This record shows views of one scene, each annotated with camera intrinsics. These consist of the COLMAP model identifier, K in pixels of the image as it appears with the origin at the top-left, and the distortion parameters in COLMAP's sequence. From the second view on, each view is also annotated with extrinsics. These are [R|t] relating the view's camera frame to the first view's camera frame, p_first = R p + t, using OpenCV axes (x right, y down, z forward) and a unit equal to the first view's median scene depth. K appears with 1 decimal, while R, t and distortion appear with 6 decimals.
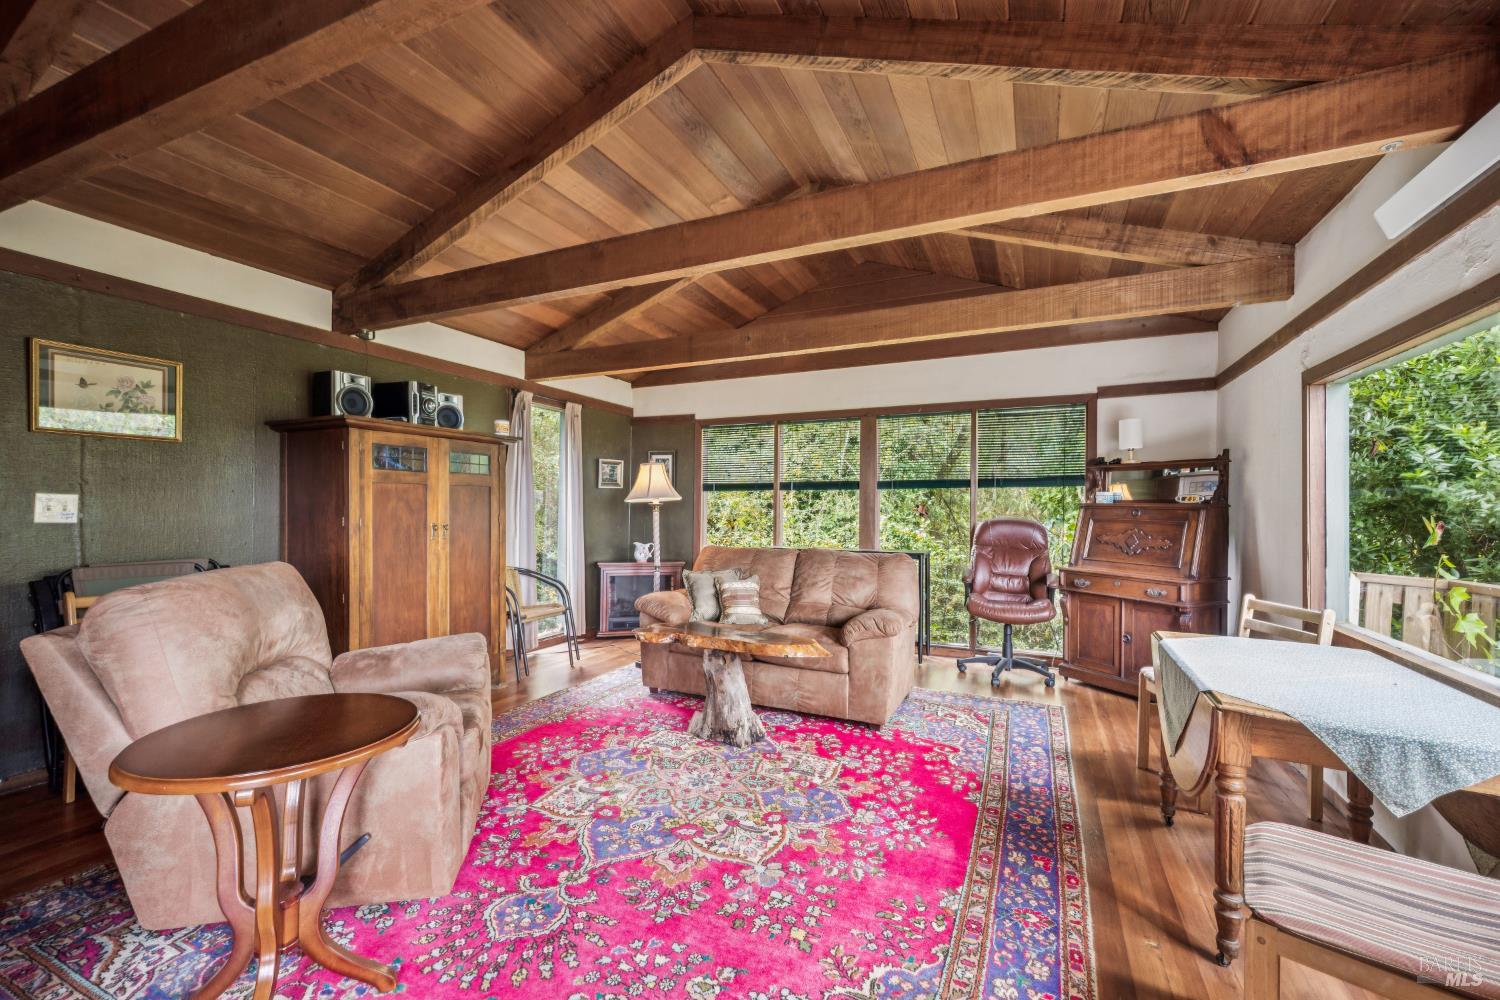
lens RADIAL K [[673.1, 0, 751.6], [0, 673.1, 502.0], [0, 0, 1]] dist [0.023322, 0.000039]
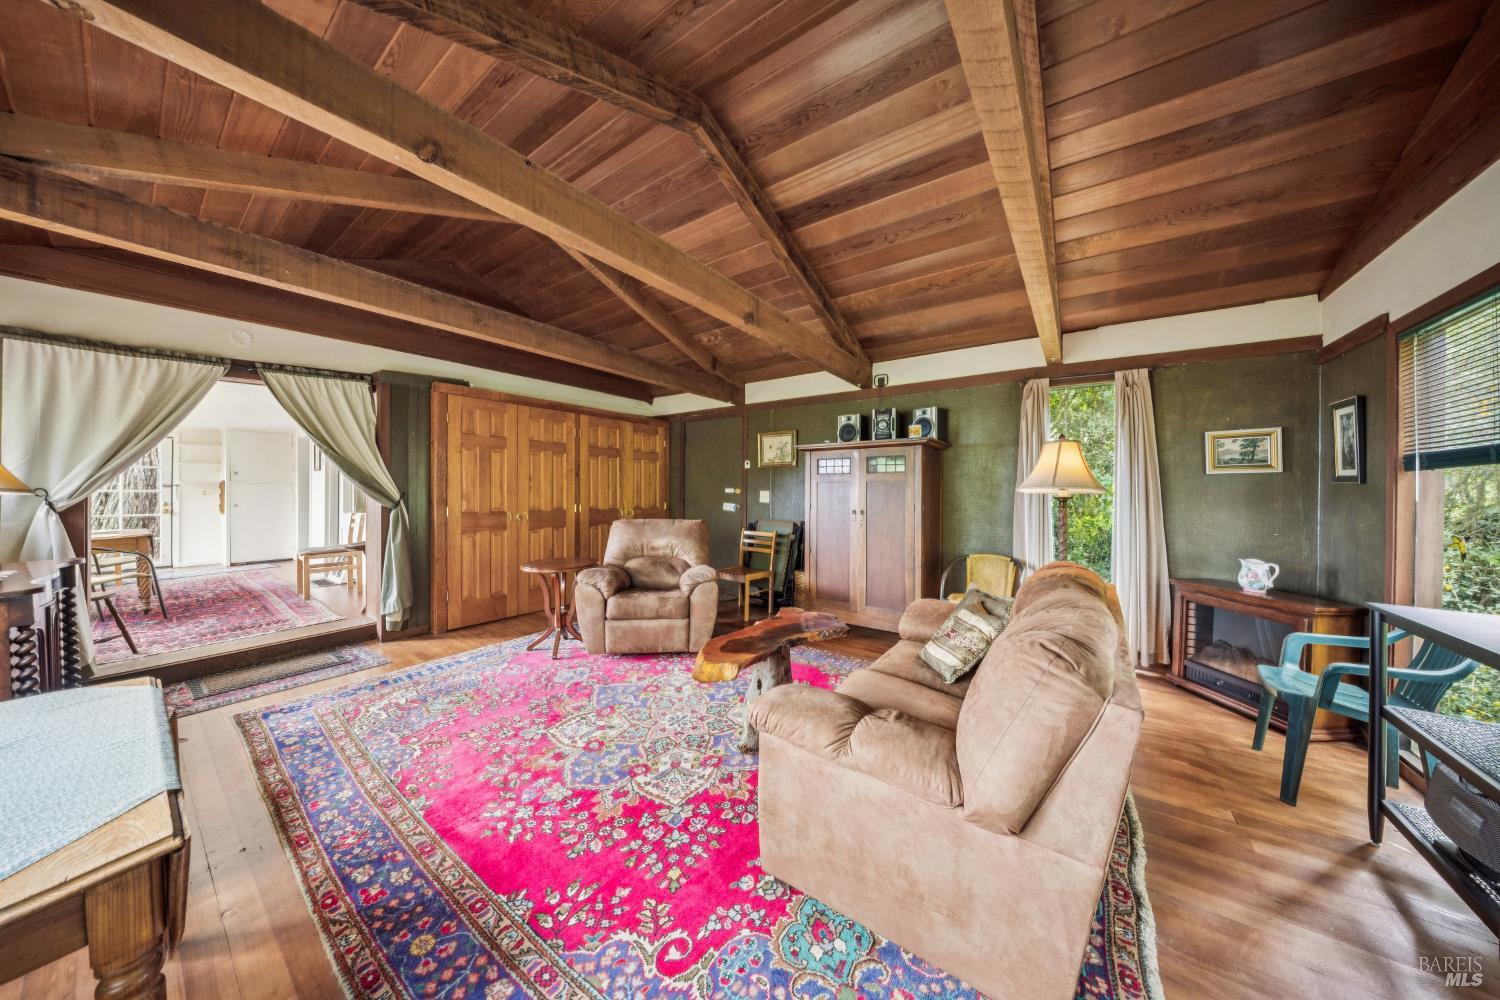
lens RADIAL K [[495.2, 0, 754.9], [0, 495.2, 492.9], [0, 0, 1]] dist [-0.018605, 0.000103]
pose [[-0.245216, -0.004713, -0.969457, 0.760051], [0.000913, 0.999987, -0.005093, 0.001329], [0.969468, -0.002134, -0.245209, 1.352755]]
